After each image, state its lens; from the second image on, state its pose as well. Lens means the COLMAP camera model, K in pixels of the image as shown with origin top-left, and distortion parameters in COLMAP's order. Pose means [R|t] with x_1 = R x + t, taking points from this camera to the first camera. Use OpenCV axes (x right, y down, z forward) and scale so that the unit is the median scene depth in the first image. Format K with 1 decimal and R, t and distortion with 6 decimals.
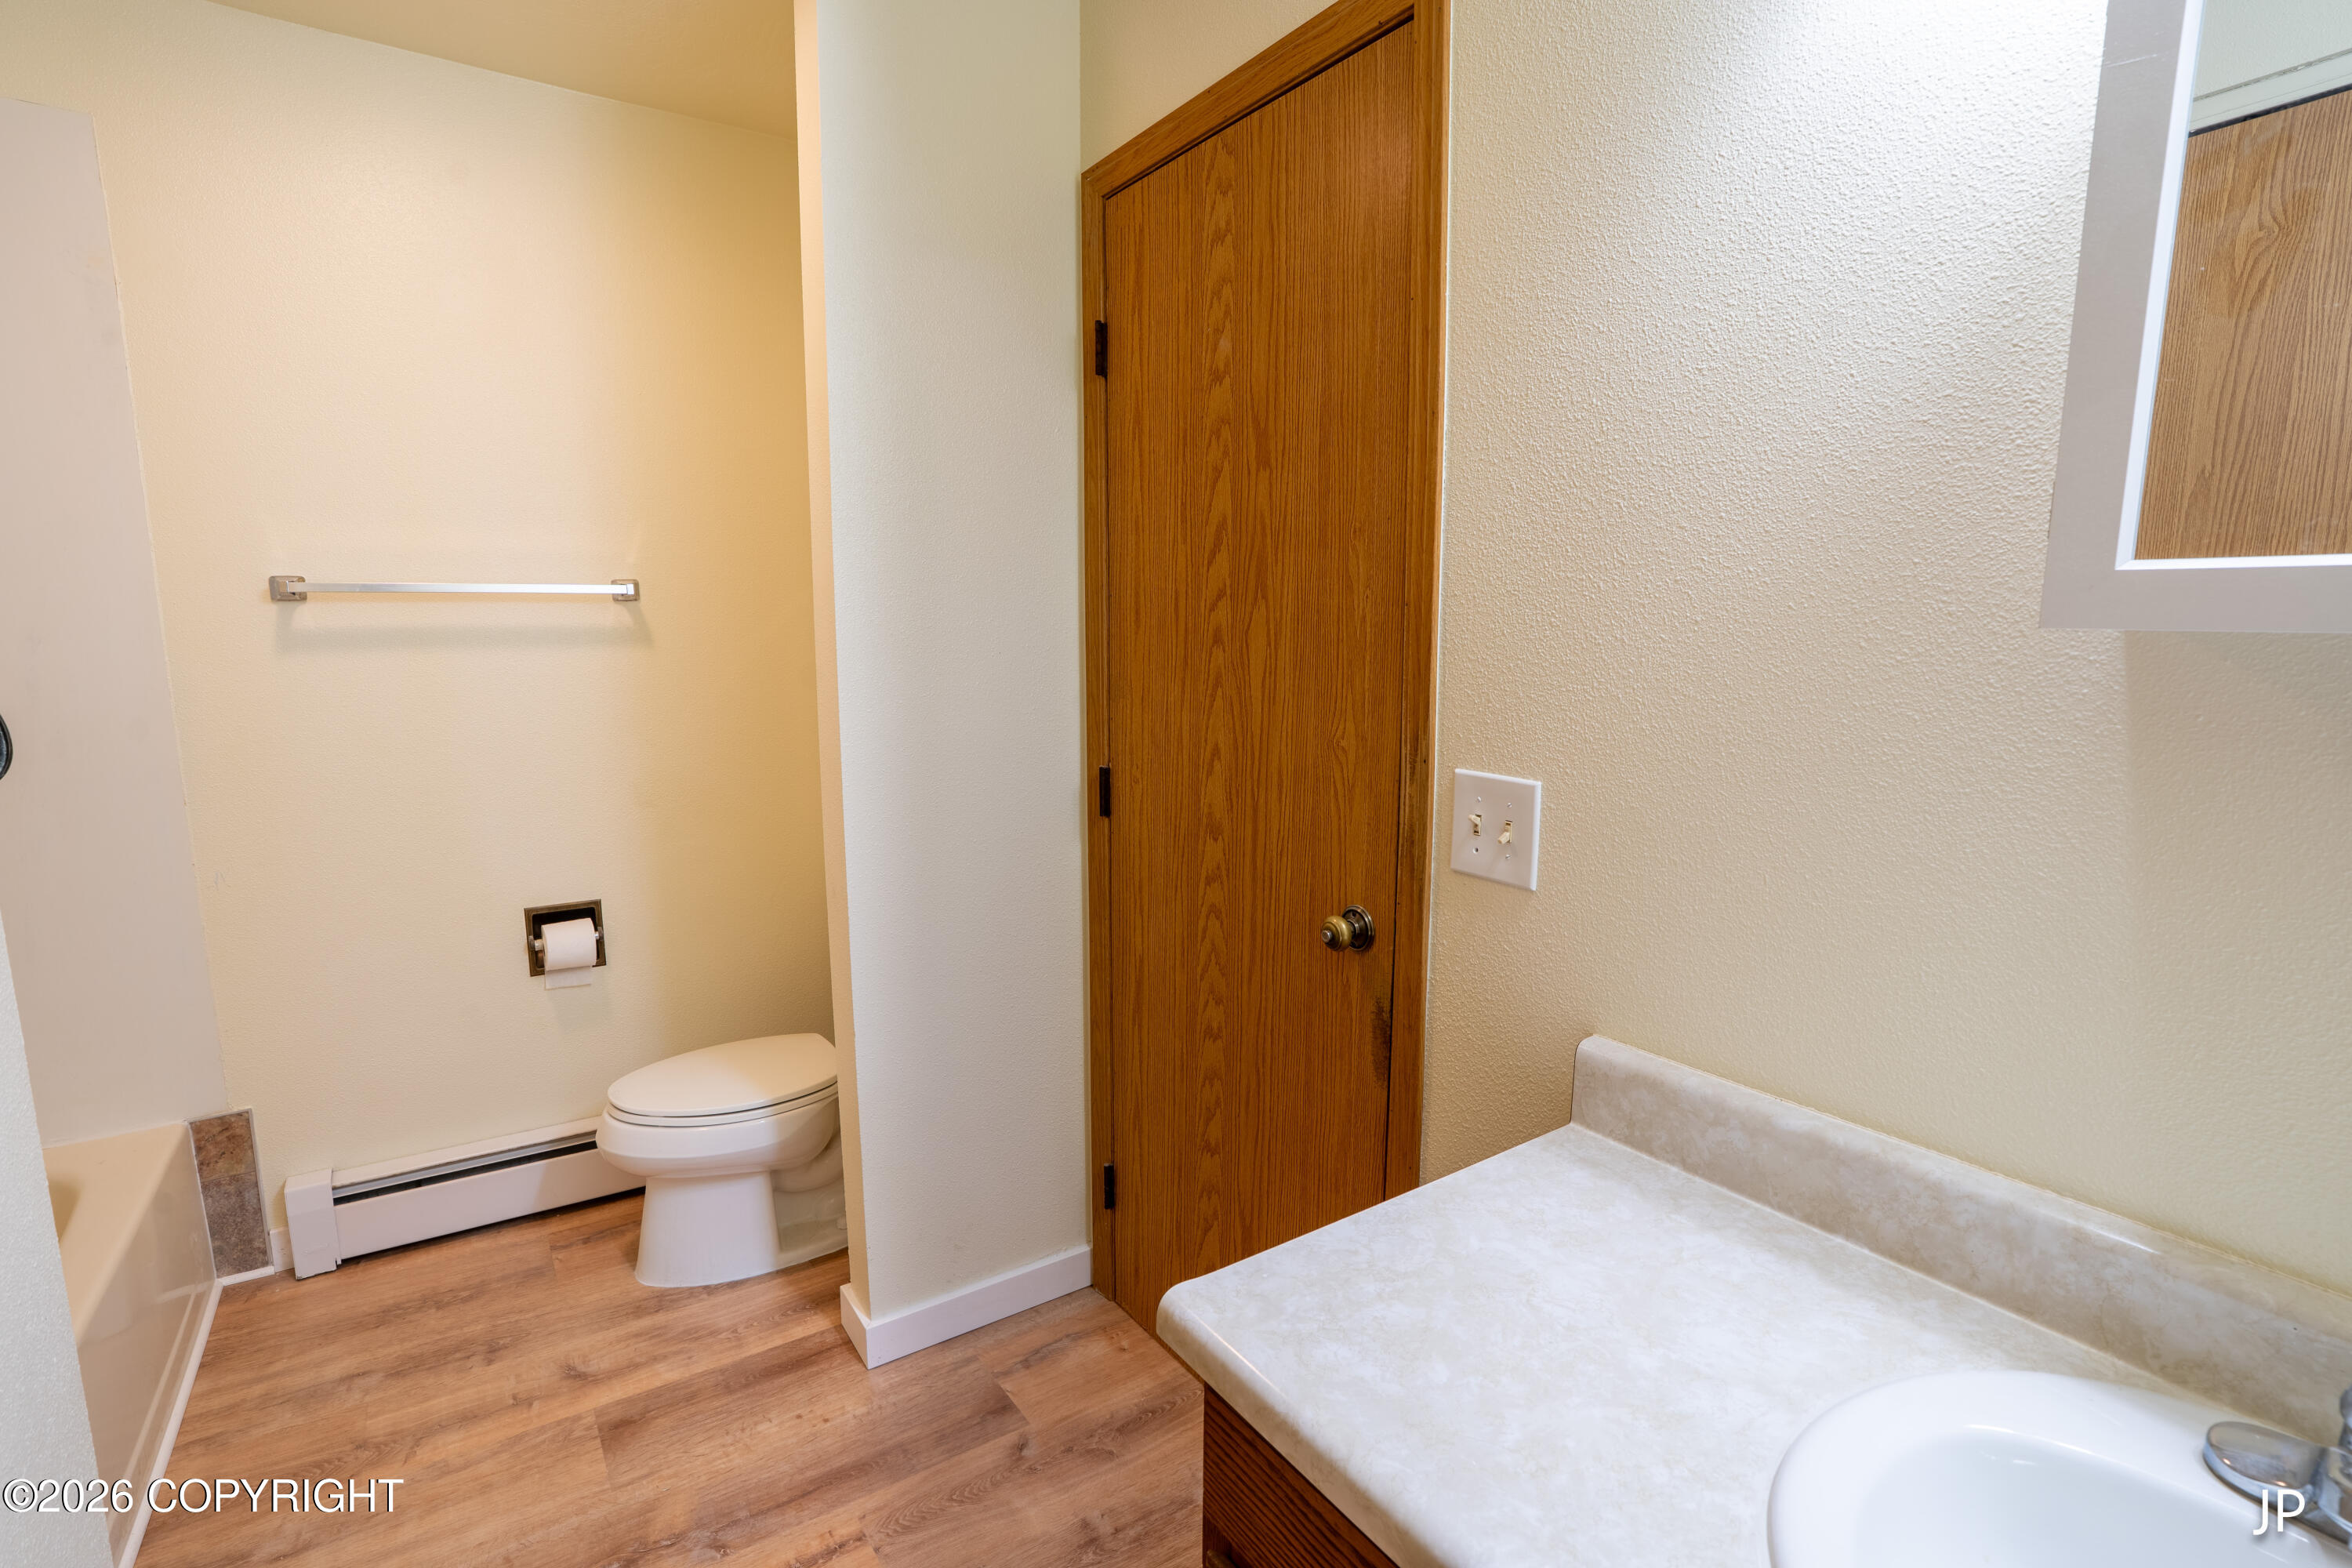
lens RADIAL K [[1092.8, 0, 1176.0], [0, 1092.8, 784.0], [0, 0, 1]] dist [-0.074264, 0.029189]
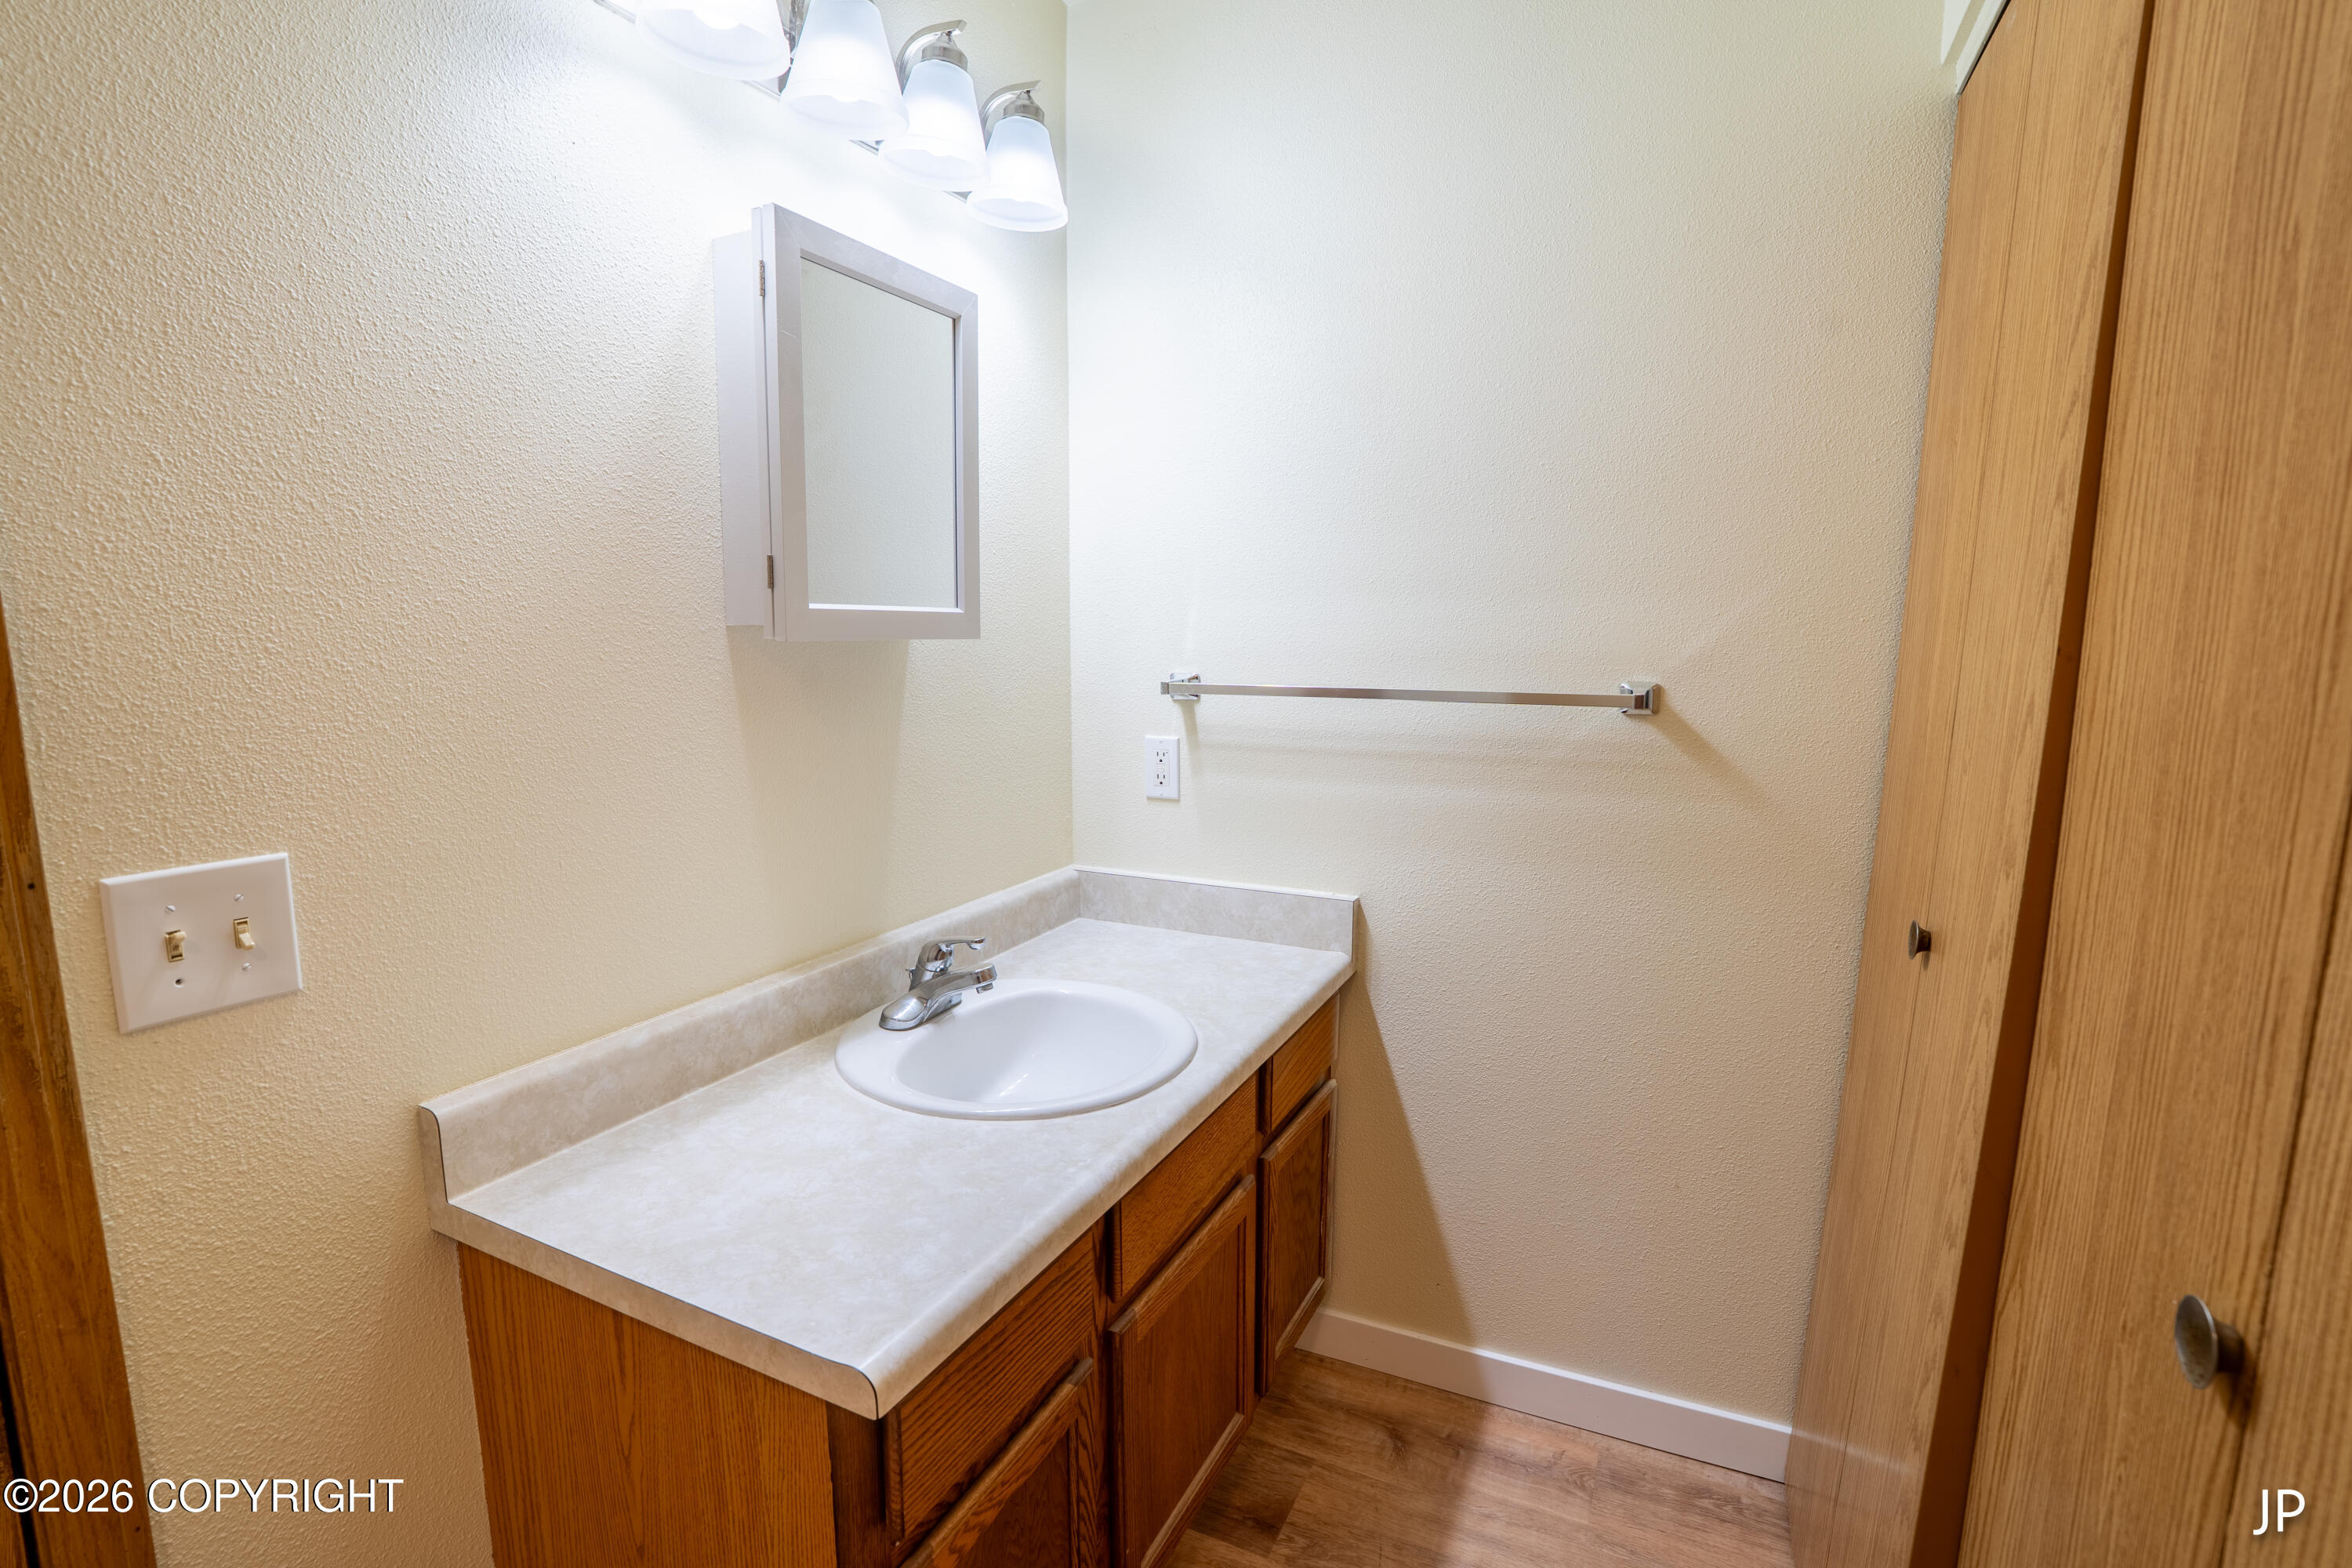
lens RADIAL K [[1099.5, 0, 1172.9], [0, 1099.5, 786.3], [0, 0, 1]] dist [-0.071964, 0.028726]
pose [[-0.491130, -0.128623, 0.861538, -0.752872], [0.124205, 0.968592, 0.215411, -0.158614], [-0.862186, 0.212802, -0.459729, 0.941154]]
